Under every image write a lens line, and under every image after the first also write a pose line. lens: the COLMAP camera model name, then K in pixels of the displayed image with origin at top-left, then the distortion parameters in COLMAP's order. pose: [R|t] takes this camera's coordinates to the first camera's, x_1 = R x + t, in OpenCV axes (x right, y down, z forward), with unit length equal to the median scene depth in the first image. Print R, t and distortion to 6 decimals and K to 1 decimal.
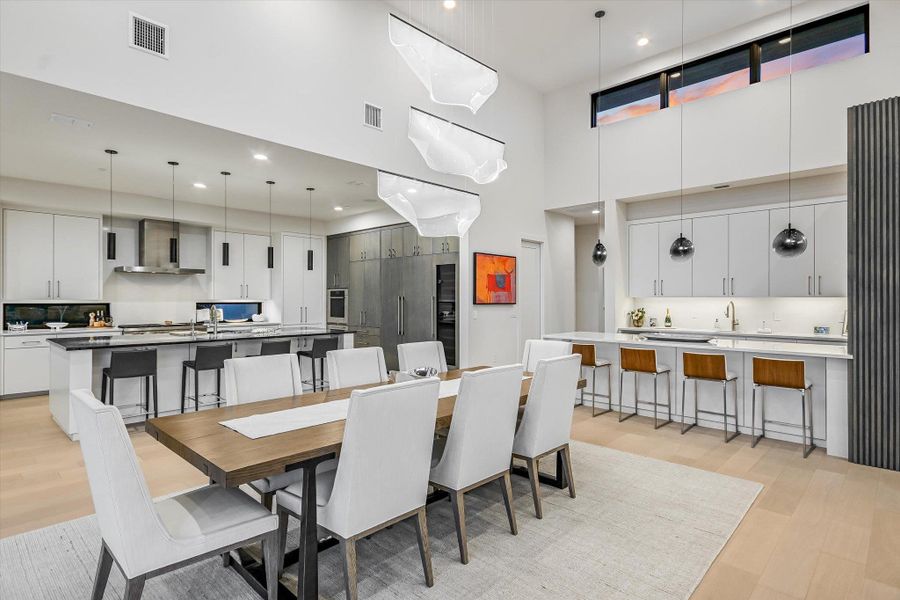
lens RADIAL K [[472.4, 0, 462.7], [0, 472.4, 294.3], [0, 0, 1]] dist [0.003636, -0.000147]
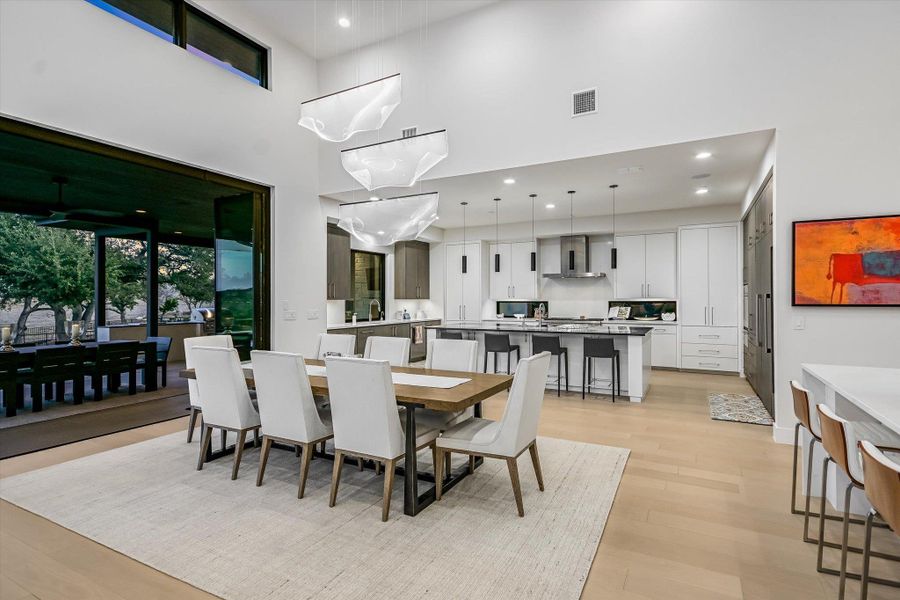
lens RADIAL K [[458.2, 0, 443.8], [0, 458.2, 291.3], [0, 0, 1]] dist [0.021112, 0.000295]
pose [[0.246653, -0.017500, -0.968946, 0.482331], [0.014254, 0.999794, -0.014428, 0.004731], [0.968999, -0.010253, 0.246851, 0.389663]]
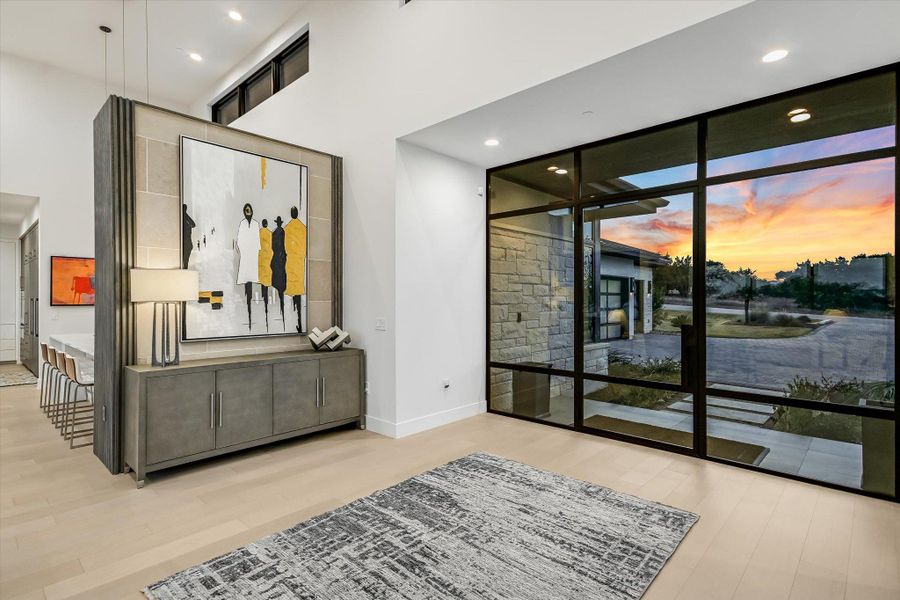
lens RADIAL K [[441.8, 0, 466.1], [0, 441.8, 301.5], [0, 0, 1]] dist [0.011526, 0.000805]
pose [[0.999759, -0.001038, 0.021928, 0.892702], [0.000715, 0.999891, 0.014714, -0.001435], [-0.021941, -0.014695, 0.999651, -0.013934]]
